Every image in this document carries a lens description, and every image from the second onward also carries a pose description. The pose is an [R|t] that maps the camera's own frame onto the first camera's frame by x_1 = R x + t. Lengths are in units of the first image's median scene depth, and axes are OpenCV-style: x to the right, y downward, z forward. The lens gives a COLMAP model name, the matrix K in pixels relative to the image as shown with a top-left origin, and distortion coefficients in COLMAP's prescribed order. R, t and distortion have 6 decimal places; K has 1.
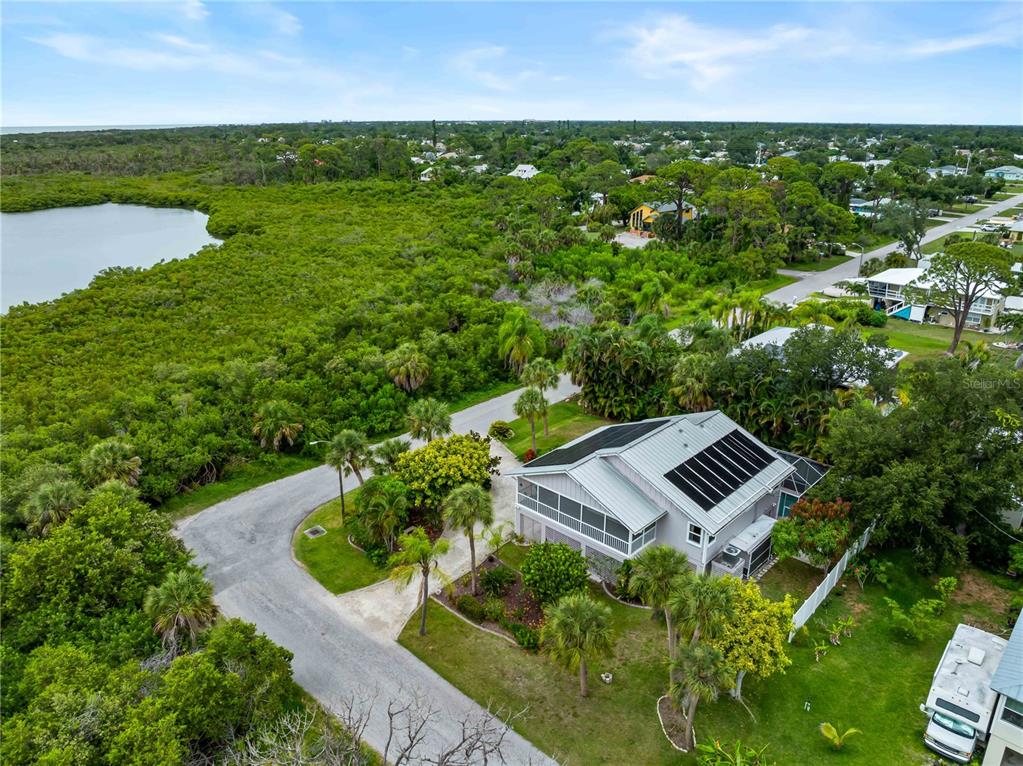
lens RADIAL K [[720.2, 0, 511.5], [0, 720.2, 383.0], [0, 0, 1]] dist [-0.040945, -0.003602]
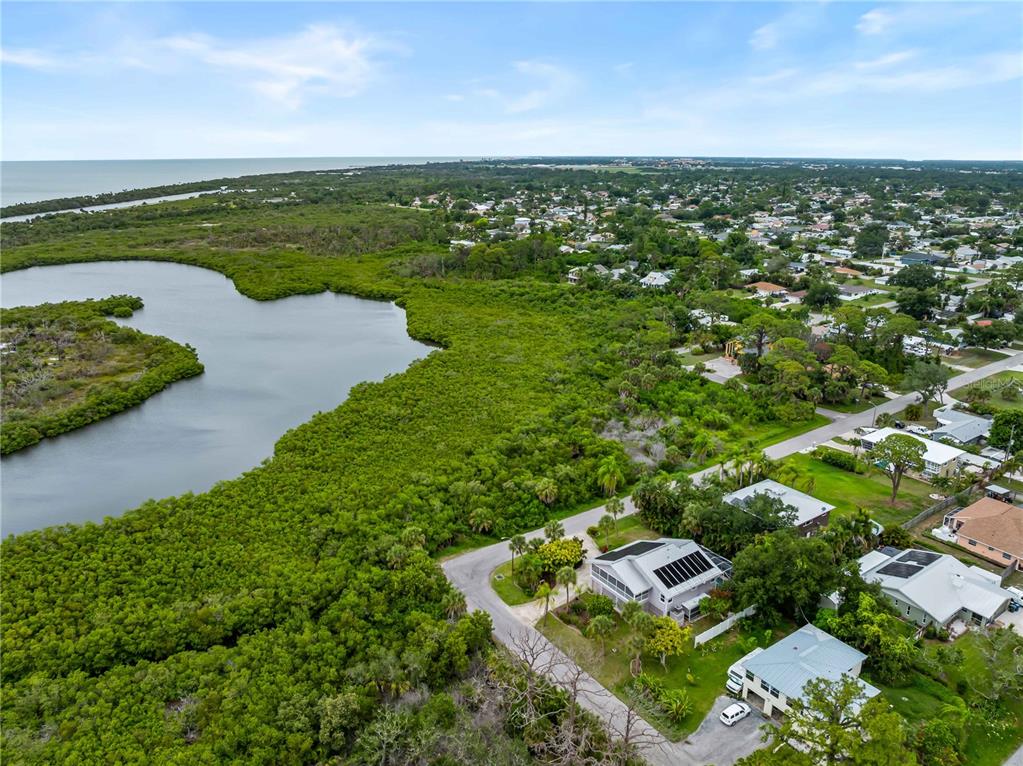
lens RADIAL K [[720.2, 0, 511.5], [0, 720.2, 383.0], [0, 0, 1]] dist [-0.040945, -0.003602]
pose [[0.979105, 0.062401, -0.193544, 0.139657], [-0.071810, 0.996534, -0.041982, -0.272719], [0.190254, 0.055003, 0.980193, -1.092406]]
